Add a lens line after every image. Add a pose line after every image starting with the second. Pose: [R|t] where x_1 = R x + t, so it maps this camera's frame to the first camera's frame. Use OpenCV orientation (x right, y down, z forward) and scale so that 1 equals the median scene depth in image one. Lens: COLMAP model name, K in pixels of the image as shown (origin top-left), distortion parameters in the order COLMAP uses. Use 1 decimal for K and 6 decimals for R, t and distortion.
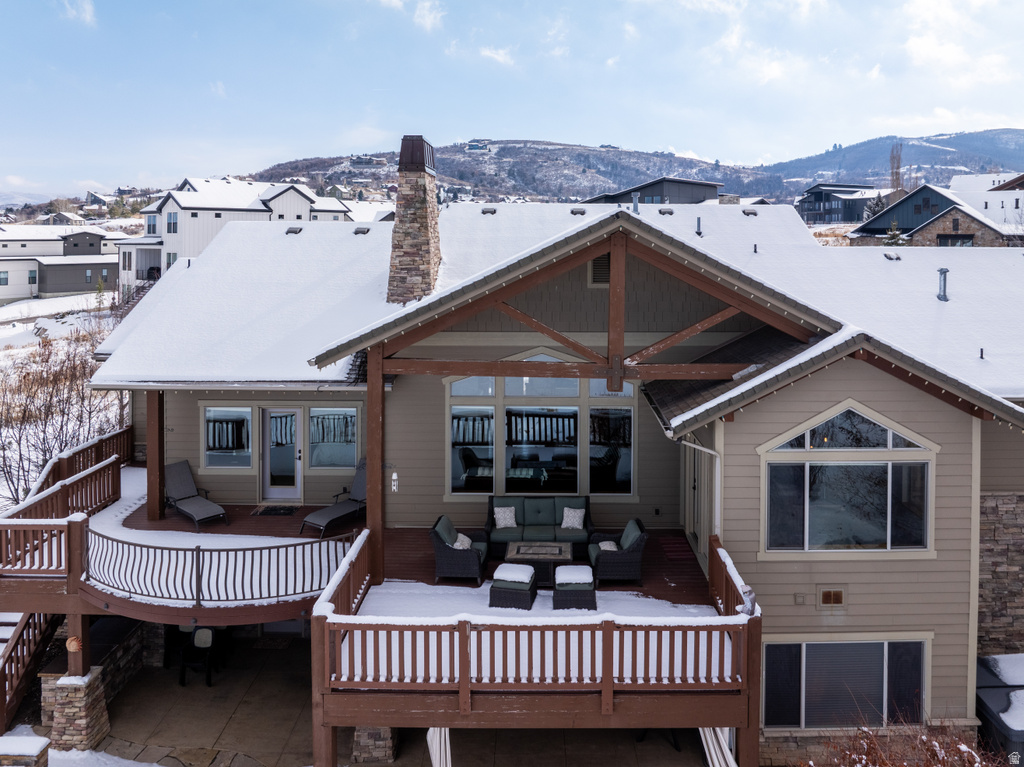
lens RADIAL K [[757.2, 0, 527.1], [0, 757.2, 255.5], [0, 0, 1]] dist [-0.029986, 0.001172]
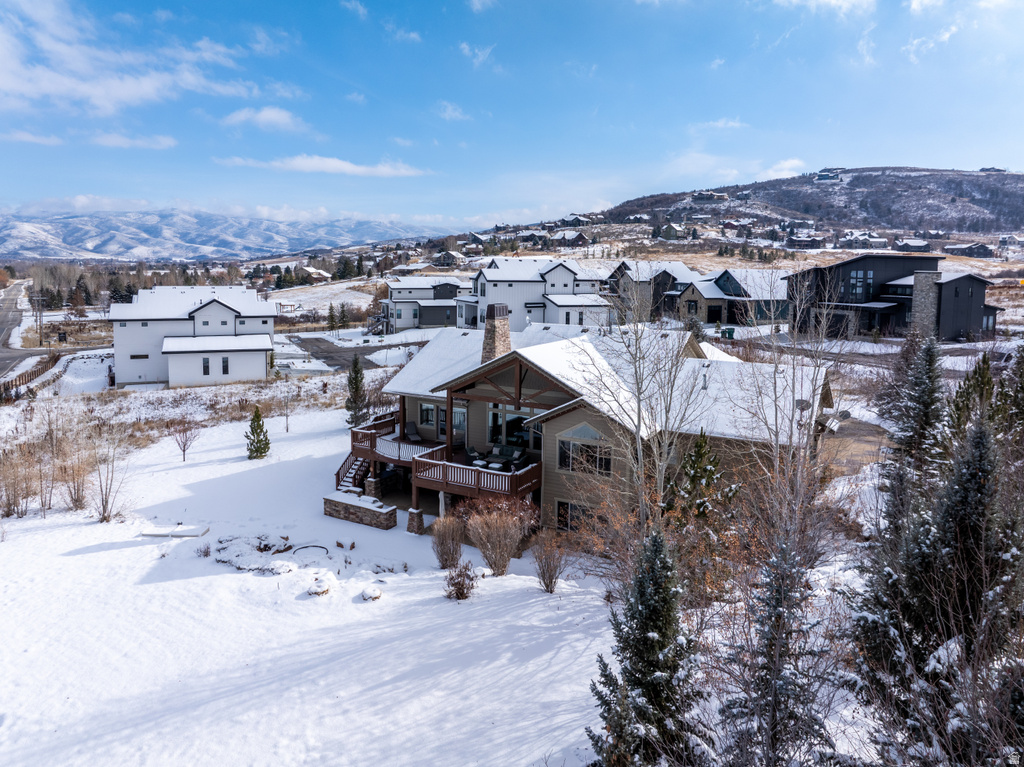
lens RADIAL K [[736.7, 0, 493.1], [0, 736.7, 339.8], [0, 0, 1]] dist [-0.036883, 0.007171]
pose [[0.872565, 0.060292, -0.484763, 1.060203], [-0.022207, 0.996224, 0.083933, -0.253236], [0.487993, -0.062472, 0.870609, -1.162010]]
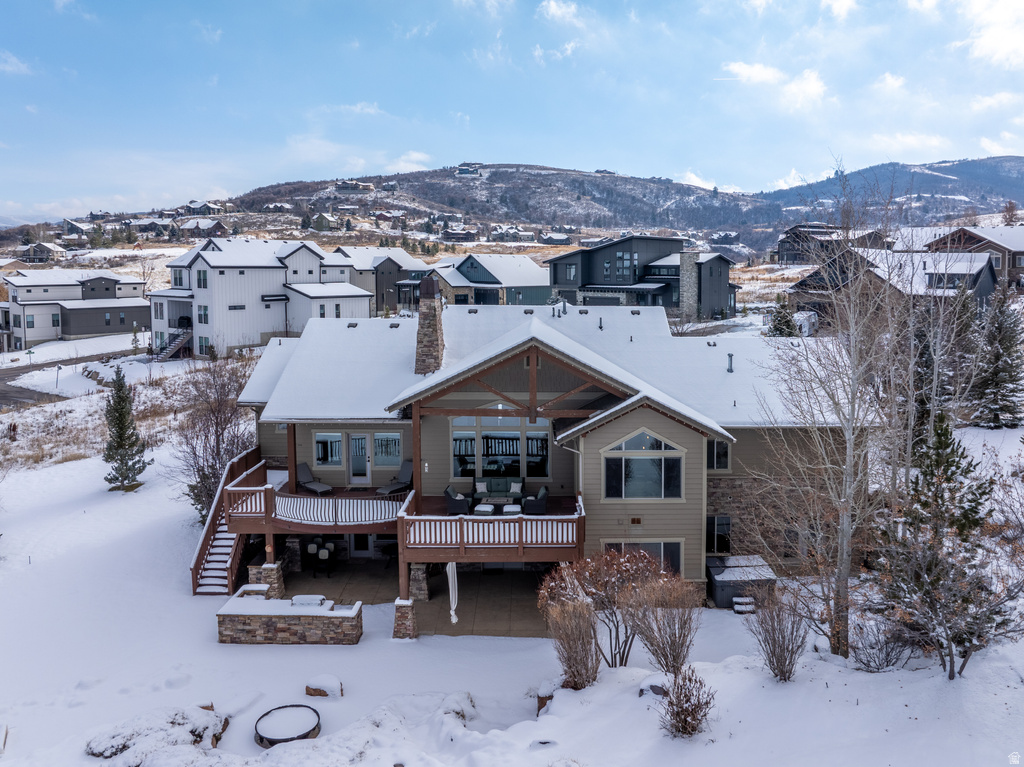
lens RADIAL K [[792.6, 0, 553.3], [0, 792.6, 331.0], [0, 0, 1]] dist [-0.032884, -0.008873]
pose [[0.999156, 0.001874, 0.041034, 0.059631], [-0.004412, 0.998076, 0.061846, -0.153763], [-0.040839, -0.061975, 0.997242, -0.849700]]
